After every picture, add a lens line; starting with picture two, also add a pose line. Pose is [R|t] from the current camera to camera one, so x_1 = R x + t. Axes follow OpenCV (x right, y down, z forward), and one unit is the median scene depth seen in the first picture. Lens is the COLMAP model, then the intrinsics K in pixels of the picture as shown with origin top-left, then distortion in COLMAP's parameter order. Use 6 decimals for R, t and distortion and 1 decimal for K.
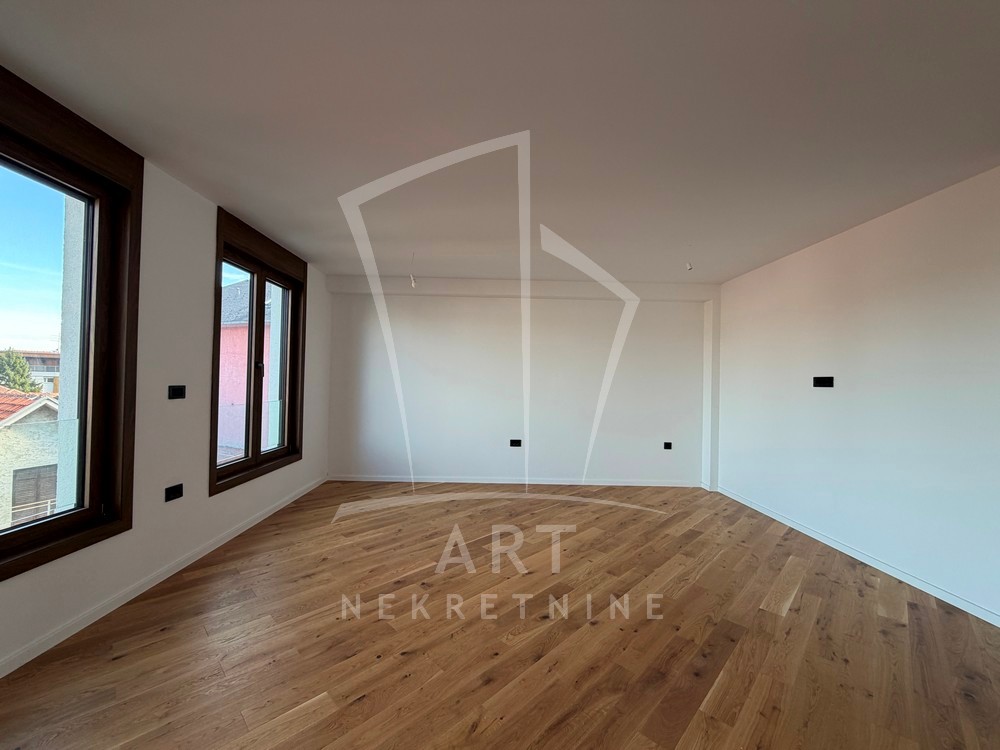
lens RADIAL K [[403.8, 0, 495.0], [0, 403.8, 375.7], [0, 0, 1]] dist [-0.000274, 0.000120]
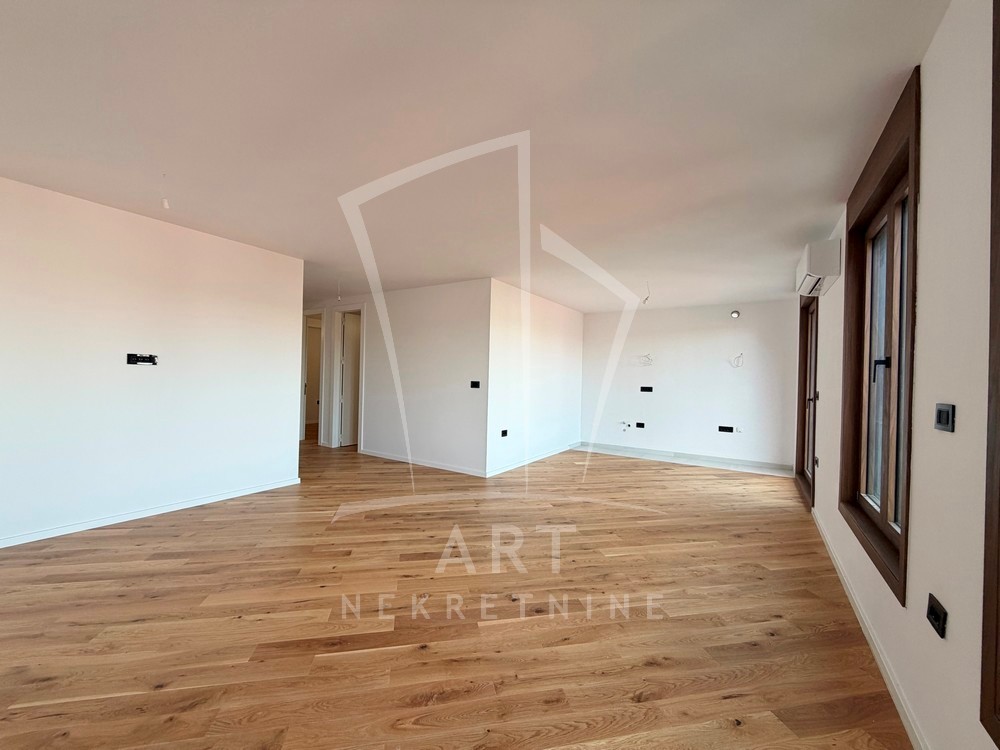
lens RADIAL K [[402.3, 0, 503.9], [0, 402.3, 375.2], [0, 0, 1]] dist [0.000944, 0.000177]
pose [[-0.844926, -0.040212, 0.533369, -0.487269], [-0.050316, 0.998724, -0.004411, 0.015168], [-0.532511, -0.030564, -0.845871, 1.410417]]
